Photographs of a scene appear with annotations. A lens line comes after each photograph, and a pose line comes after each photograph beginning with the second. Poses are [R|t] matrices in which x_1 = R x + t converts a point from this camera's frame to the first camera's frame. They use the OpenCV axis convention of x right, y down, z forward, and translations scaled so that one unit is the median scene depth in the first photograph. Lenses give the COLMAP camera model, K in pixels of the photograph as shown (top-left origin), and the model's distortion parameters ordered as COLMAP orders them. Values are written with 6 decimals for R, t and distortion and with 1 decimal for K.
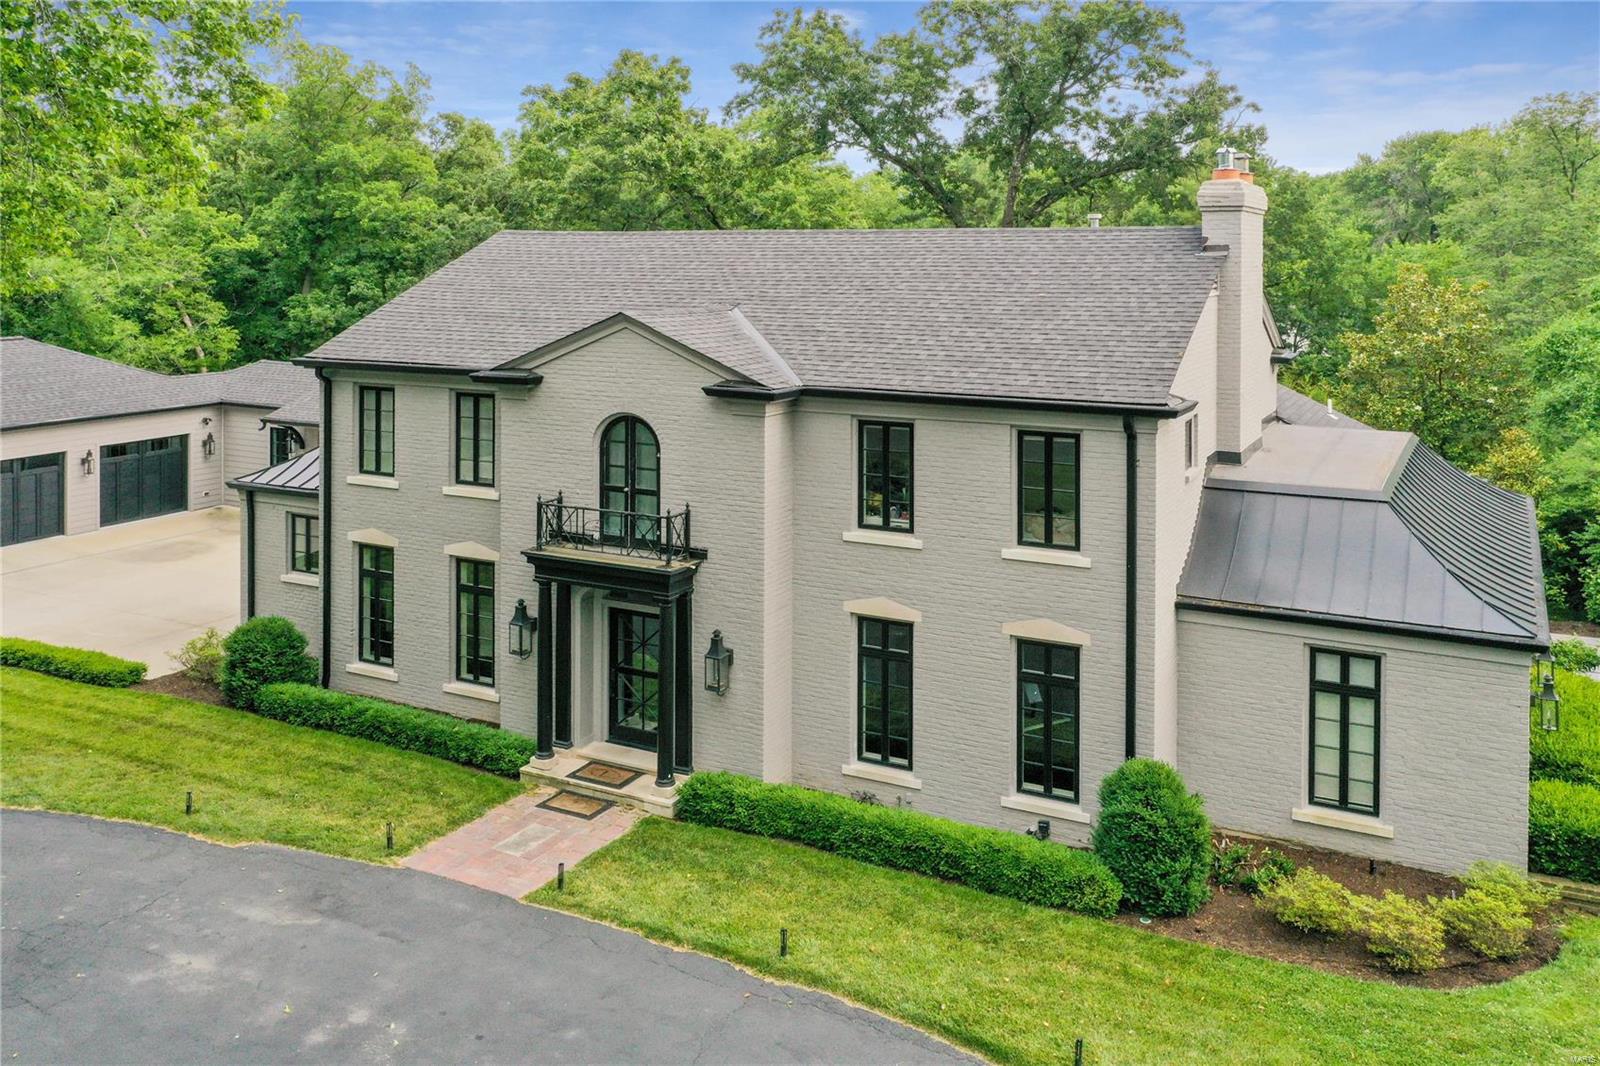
lens RADIAL K [[1273.2, 0, 832.0], [0, 1273.2, 479.7], [0, 0, 1]] dist [-0.003785, -0.012228]
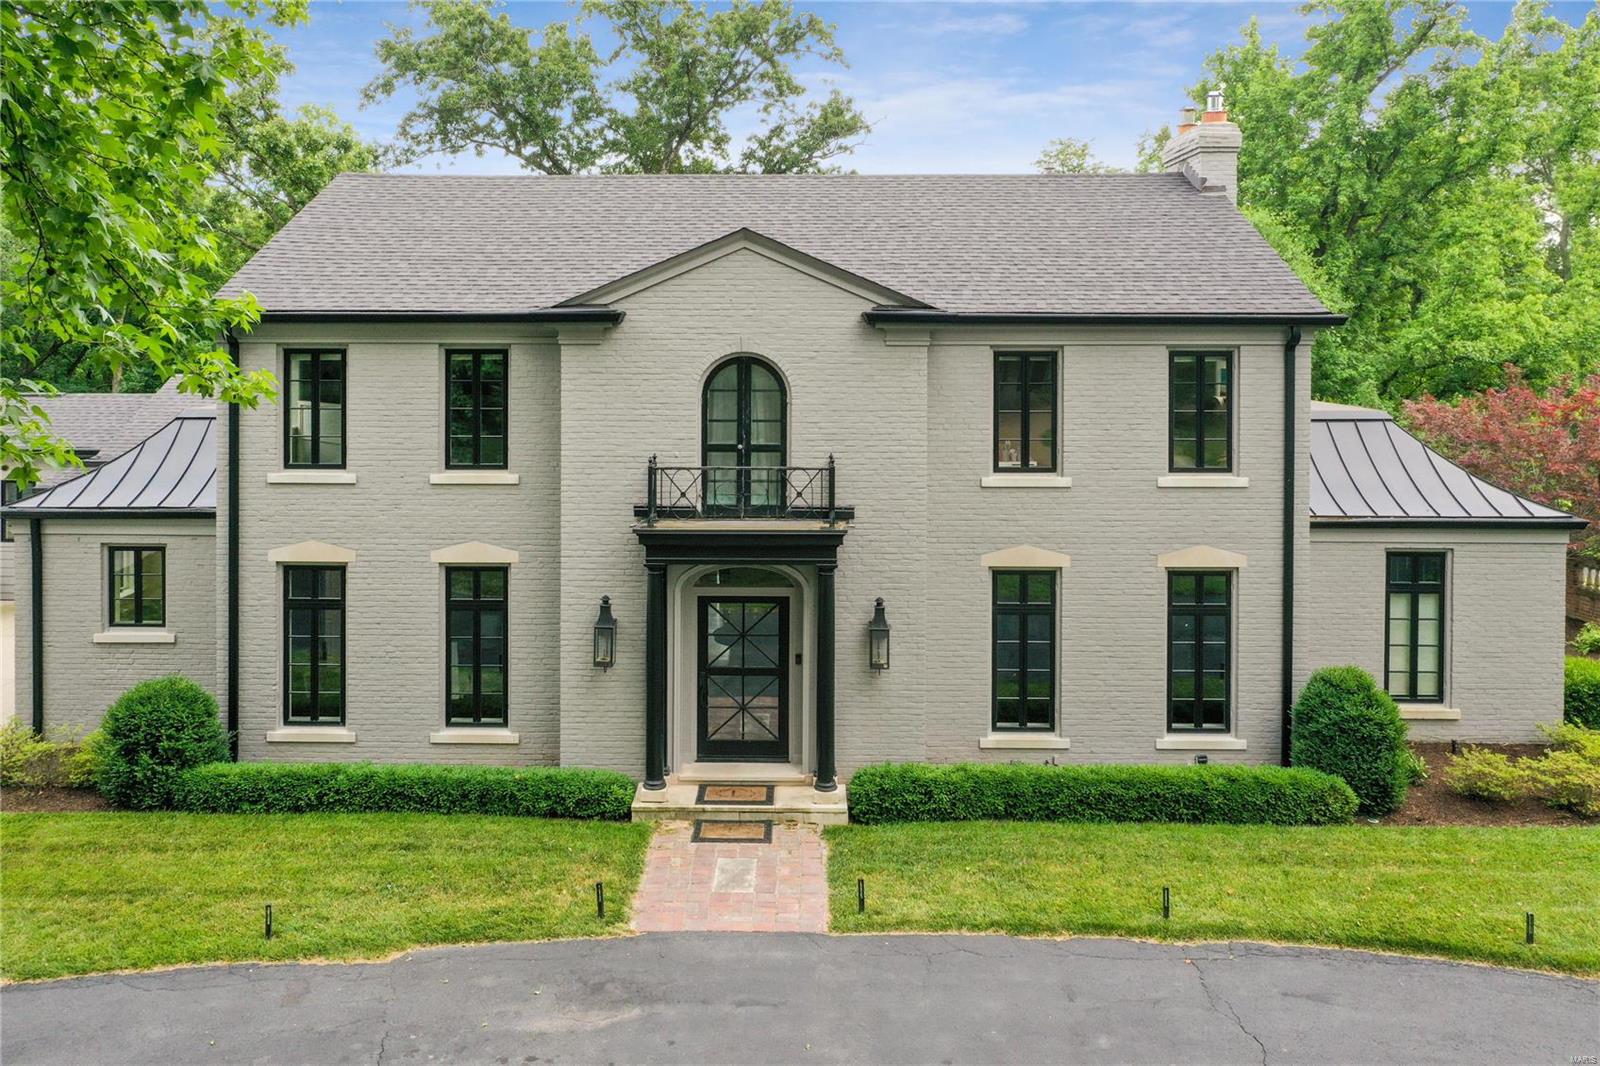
lens RADIAL K [[1273.2, 0, 800.1], [0, 1273.2, 534.8], [0, 0, 1]] dist [-0.003785, -0.012228]
pose [[0.900925, -0.082771, 0.426009, -0.495944], [0.087056, 0.996159, 0.009440, 0.062096], [-0.425154, 0.028582, 0.904670, 0.238758]]
